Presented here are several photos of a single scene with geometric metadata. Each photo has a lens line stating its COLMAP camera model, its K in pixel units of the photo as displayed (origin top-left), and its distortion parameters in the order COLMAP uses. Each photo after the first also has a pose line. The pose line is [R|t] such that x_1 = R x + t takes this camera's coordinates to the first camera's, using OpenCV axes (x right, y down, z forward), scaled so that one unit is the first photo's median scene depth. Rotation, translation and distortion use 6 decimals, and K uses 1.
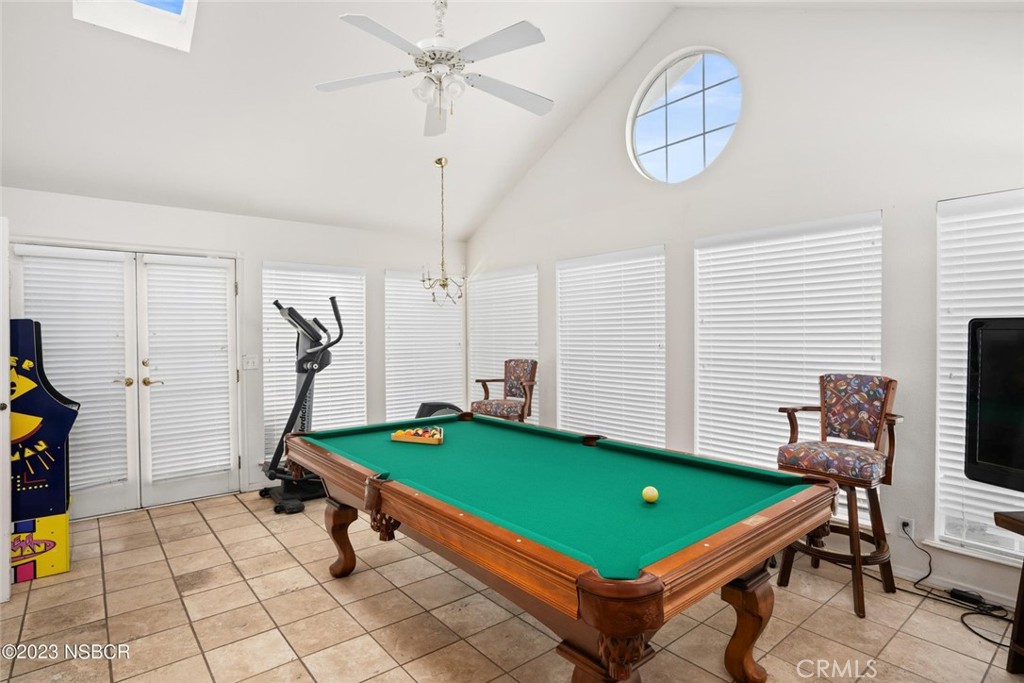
lens RADIAL K [[531.5, 0, 513.6], [0, 531.5, 341.1], [0, 0, 1]] dist [-0.021158, 0.002256]
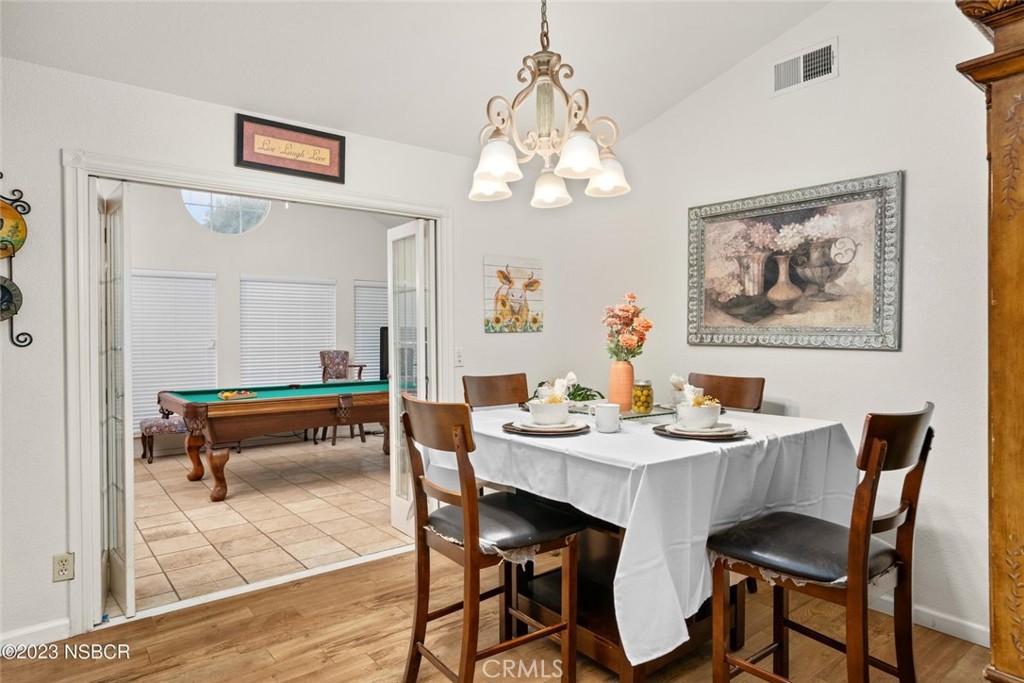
lens RADIAL K [[617.0, 0, 513.1], [0, 617.0, 339.3], [0, 0, 1]] dist [-0.000190, -0.000028]
pose [[0.022554, -0.008817, 0.999707, -2.086664], [0.013945, 0.999867, 0.008504, 0.003839], [-0.999648, 0.013749, 0.022674, 0.167212]]
